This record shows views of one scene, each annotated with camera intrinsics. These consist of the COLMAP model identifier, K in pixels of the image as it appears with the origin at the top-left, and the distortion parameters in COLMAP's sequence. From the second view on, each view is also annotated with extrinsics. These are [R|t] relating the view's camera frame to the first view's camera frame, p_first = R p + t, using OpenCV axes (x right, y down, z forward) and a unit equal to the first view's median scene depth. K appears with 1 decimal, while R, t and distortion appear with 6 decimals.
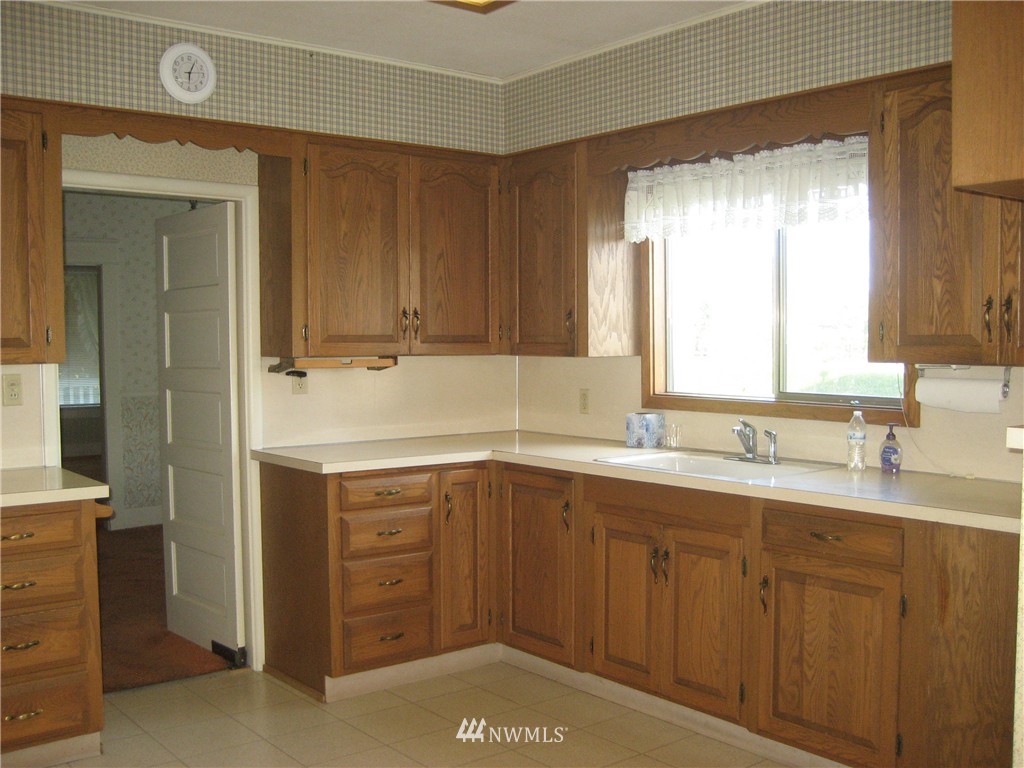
lens RADIAL K [[1060.8, 0, 514.2], [0, 1060.8, 390.1], [0, 0, 1]] dist [-0.096835, 0.000000]
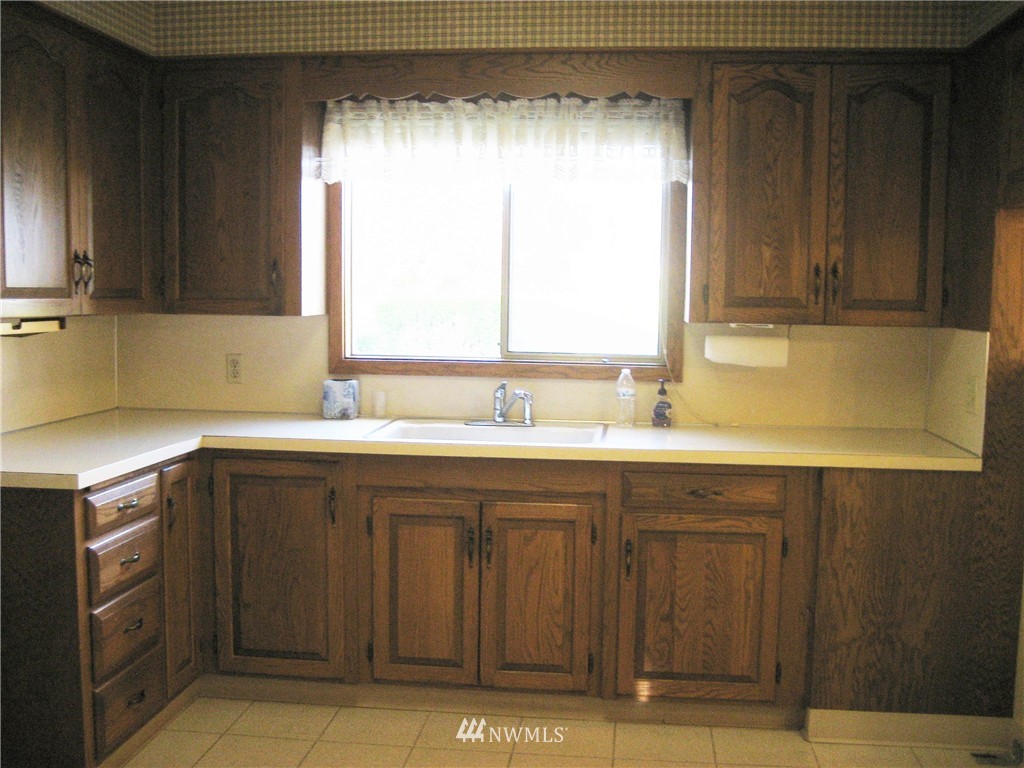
lens RADIAL K [[1060.8, 0, 510.7], [0, 1060.8, 387.7], [0, 0, 1]] dist [-0.096835, 0.000000]
pose [[0.713230, -0.051433, 0.699041, -0.435908], [0.020086, 0.998394, 0.052965, -0.017151], [-0.700642, -0.023735, 0.713118, 0.308323]]
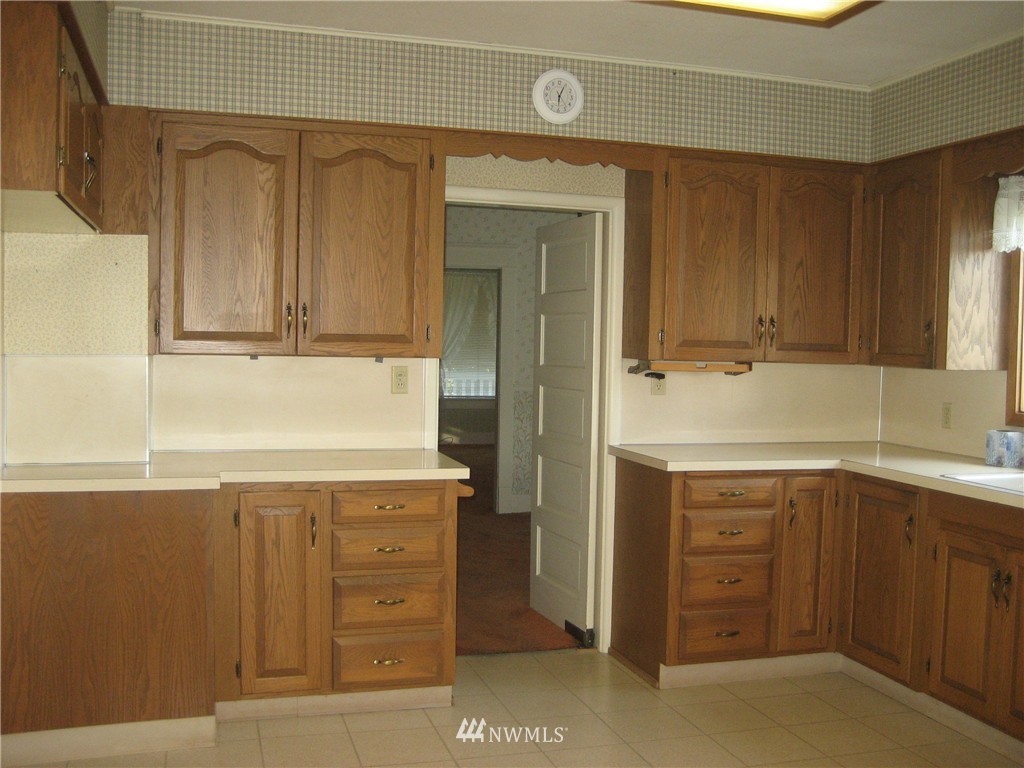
lens RADIAL K [[1060.8, 0, 510.8], [0, 1060.8, 388.7], [0, 0, 1]] dist [-0.096835, 0.000000]
pose [[0.927065, 0.041992, -0.372542, 0.061791], [-0.043541, 0.999043, 0.004256, -0.000832], [0.372364, 0.012275, 0.928005, -0.037594]]
